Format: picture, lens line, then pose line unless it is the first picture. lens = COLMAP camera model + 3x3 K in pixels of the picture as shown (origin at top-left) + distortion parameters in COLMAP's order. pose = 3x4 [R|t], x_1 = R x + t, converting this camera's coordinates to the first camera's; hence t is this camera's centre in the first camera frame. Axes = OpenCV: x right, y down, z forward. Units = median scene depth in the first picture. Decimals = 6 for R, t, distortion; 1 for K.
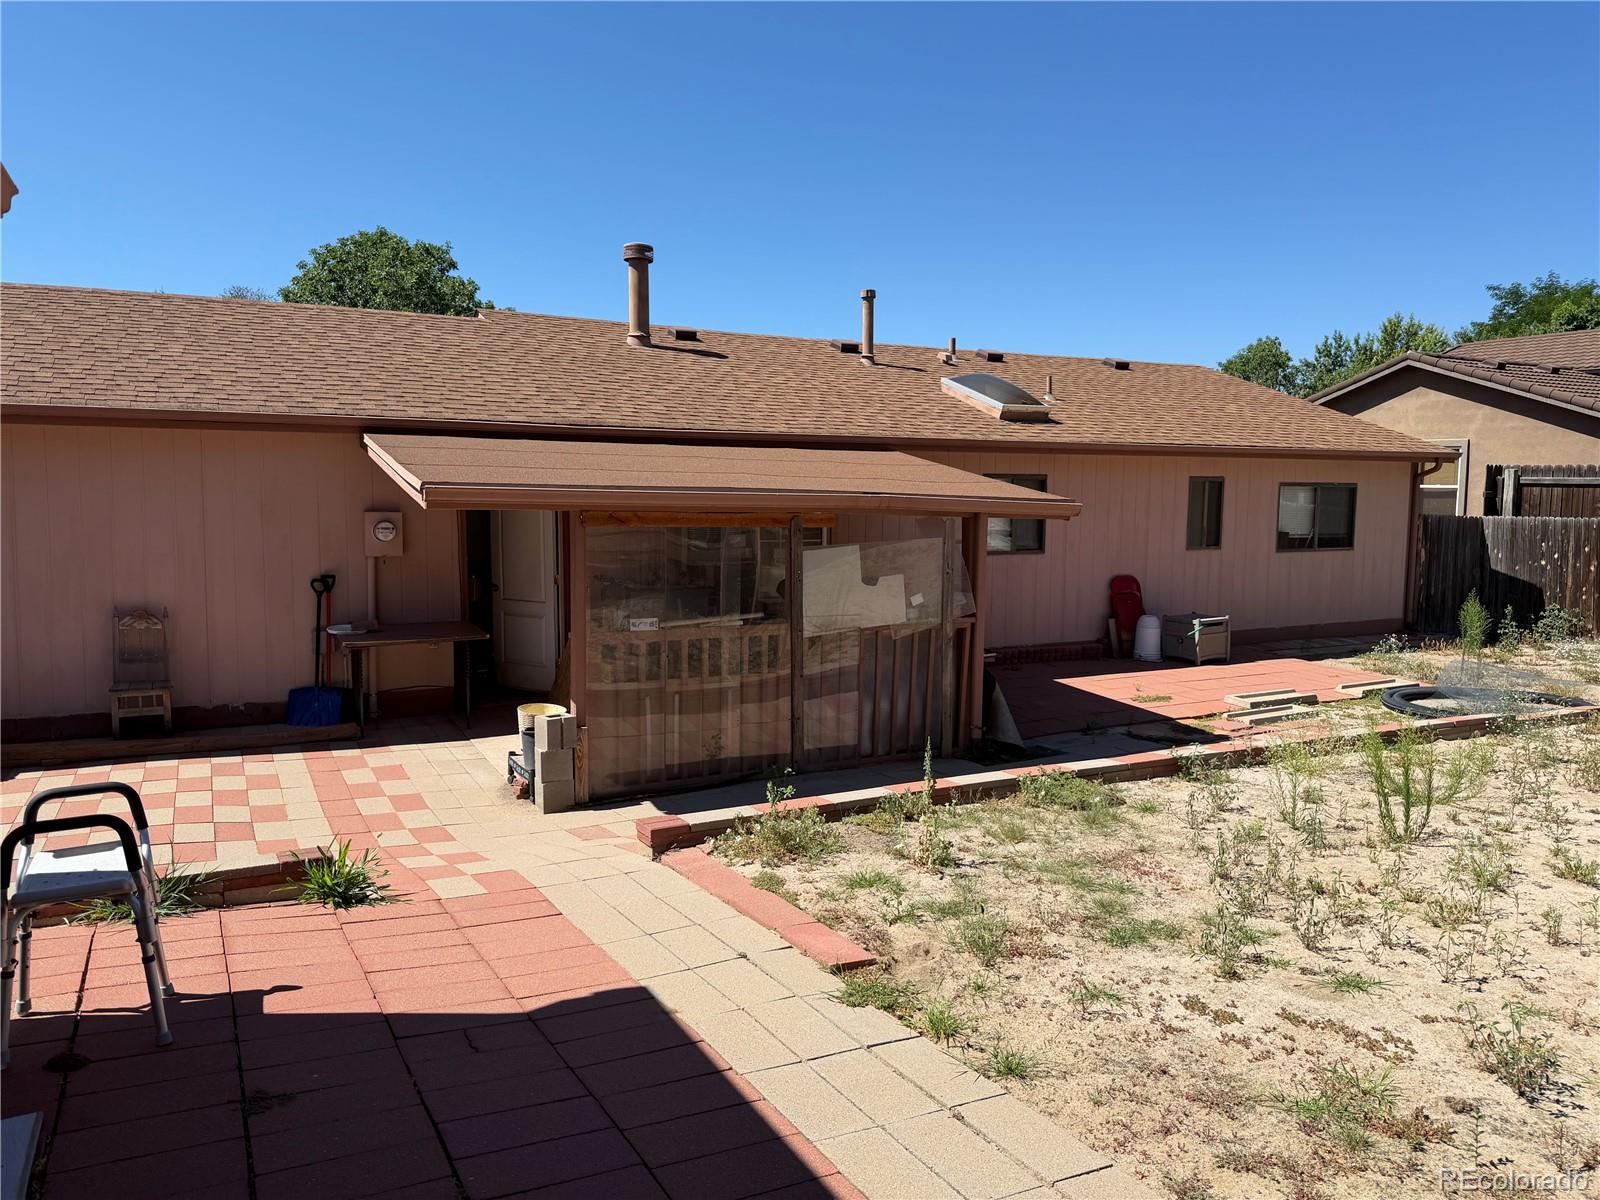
lens RADIAL K [[1107.6, 0, 791.8], [0, 1107.6, 574.1], [0, 0, 1]] dist [0.009073, -0.031597]
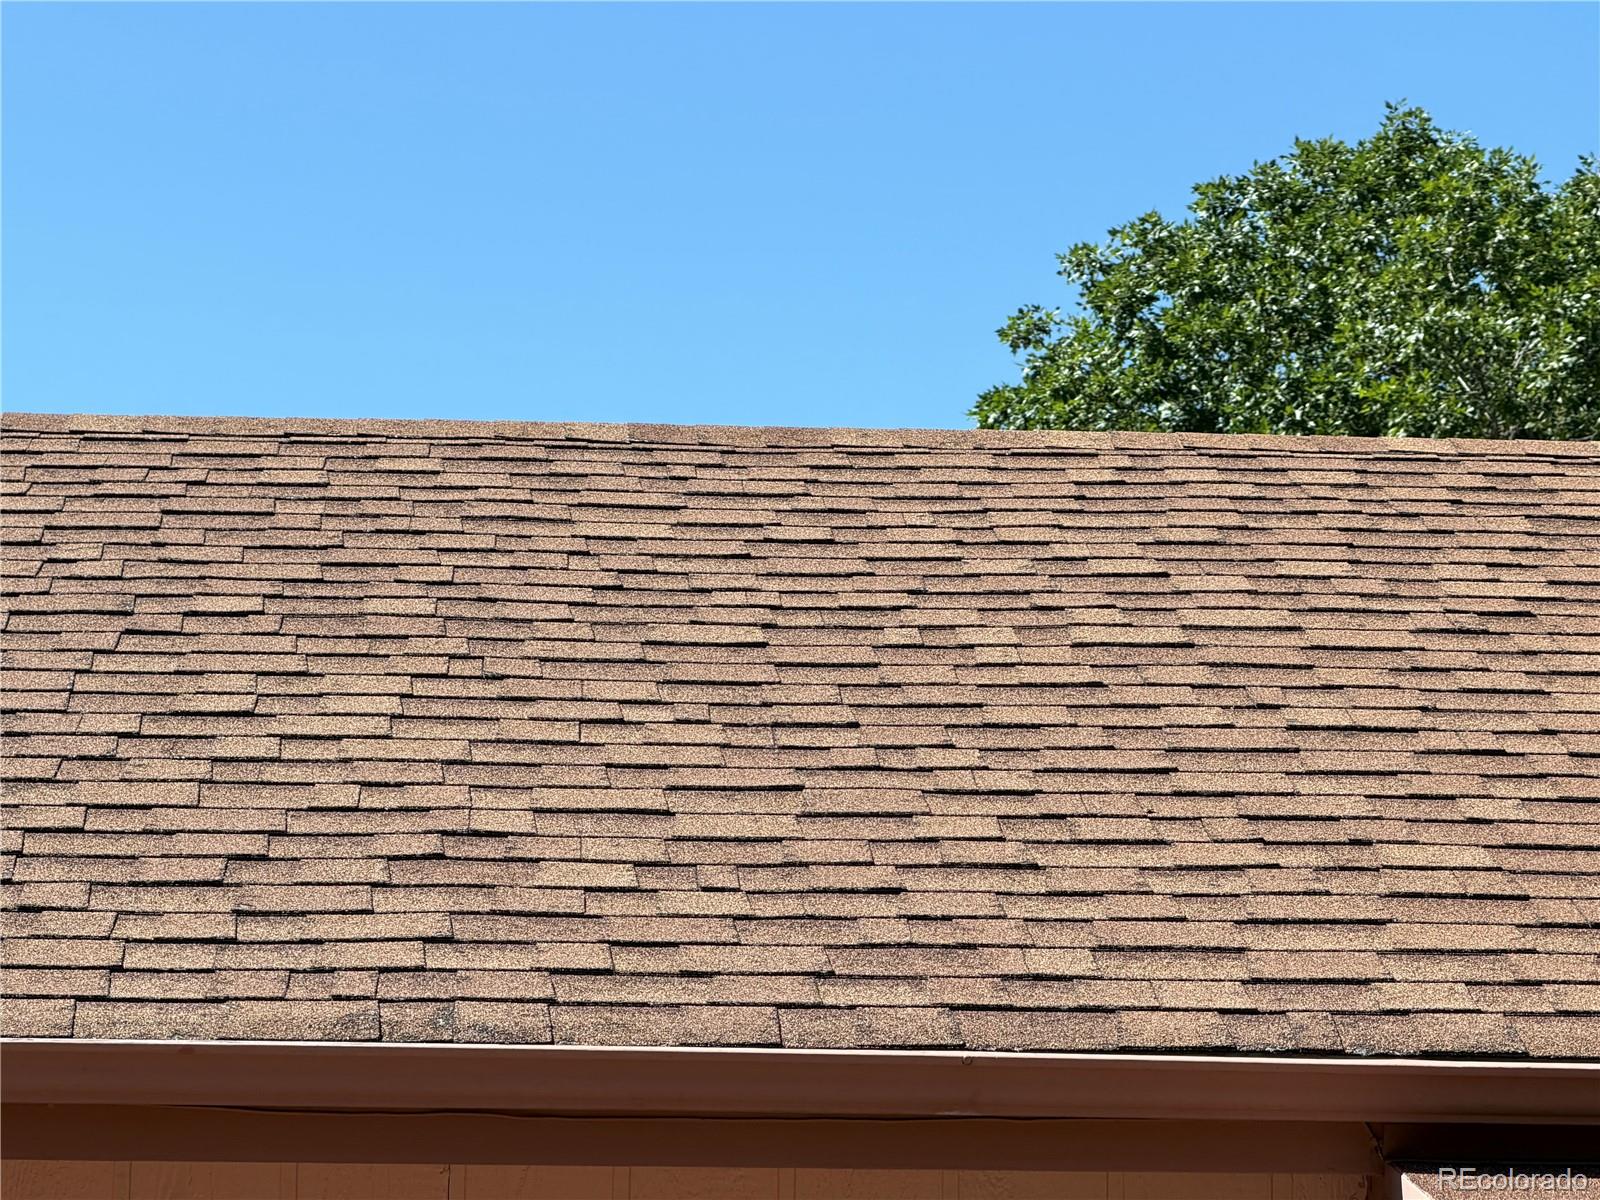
lens RADIAL K [[5878.1, 0, 801.5], [0, 5878.1, 600.6], [0, 0, 1]] dist [0.307885, 0.000000]
pose [[0.901879, -0.058025, -0.428075, -0.090812], [-0.036045, 0.977375, -0.208422, -0.026517], [0.430483, 0.203401, 0.879382, 0.197523]]
